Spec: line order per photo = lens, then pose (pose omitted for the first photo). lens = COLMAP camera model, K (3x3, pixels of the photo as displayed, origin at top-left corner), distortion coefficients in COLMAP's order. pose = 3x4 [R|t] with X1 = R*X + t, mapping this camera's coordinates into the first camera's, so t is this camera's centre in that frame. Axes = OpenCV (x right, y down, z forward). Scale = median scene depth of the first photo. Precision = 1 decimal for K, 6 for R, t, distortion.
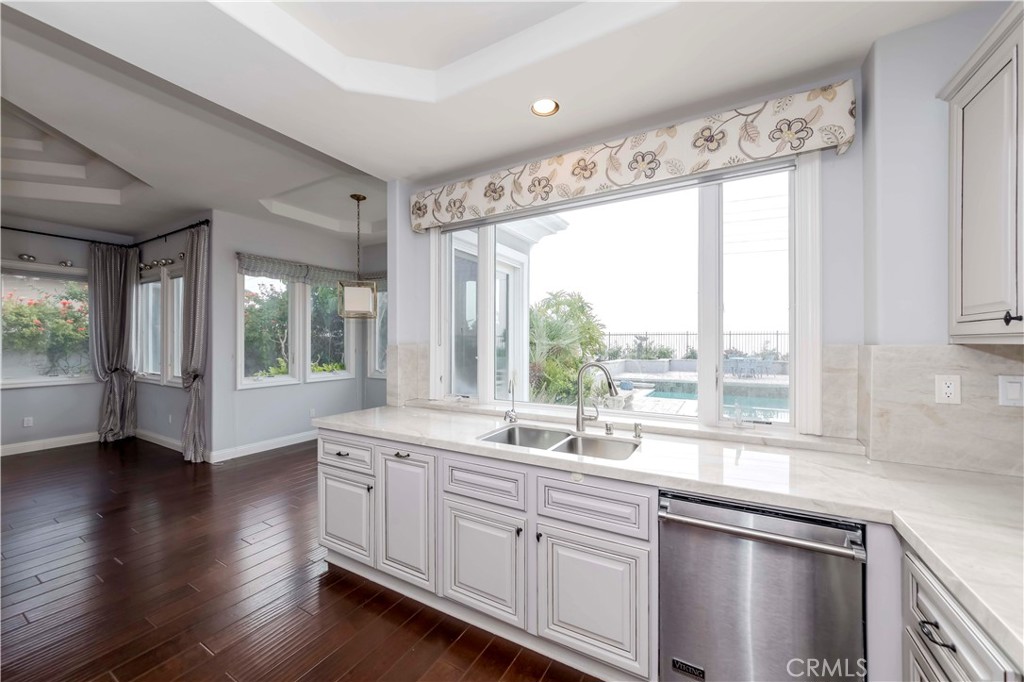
lens RADIAL K [[381.4, 0, 510.4], [0, 381.4, 343.4], [0, 0, 1]] dist [-0.006508, -0.000177]
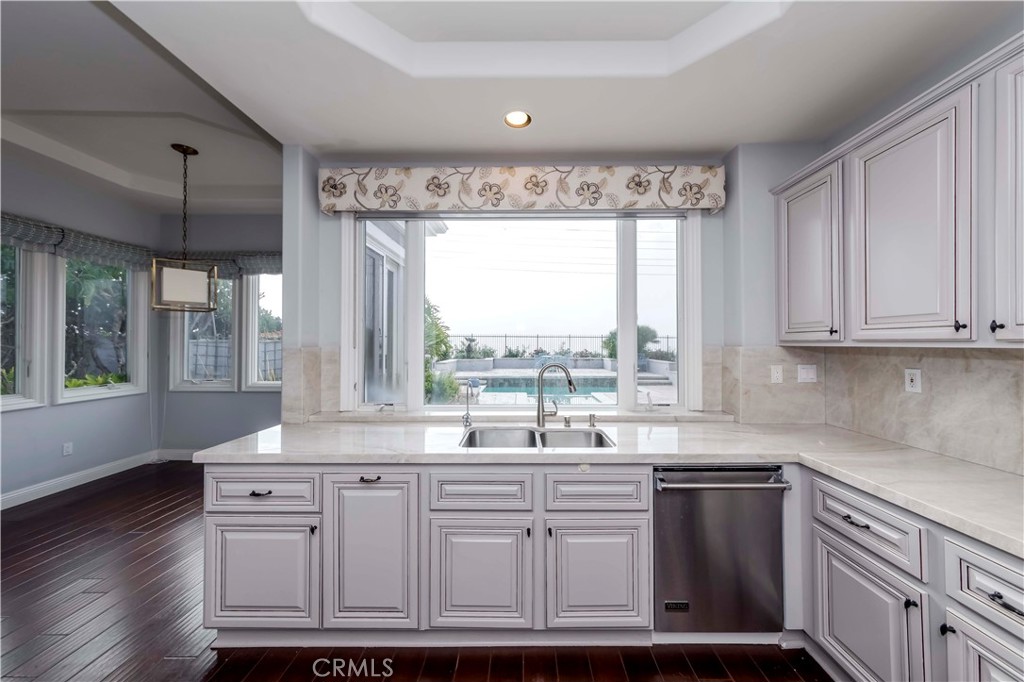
lens RADIAL K [[363.7, 0, 512.0], [0, 363.7, 341.0], [0, 0, 1]] dist [-0.000022, 0.000207]
pose [[0.871567, 0.004036, 0.490259, -0.394607], [0.000199, 0.999963, -0.008585, -0.004577], [-0.490276, 0.007579, 0.871534, 0.139943]]
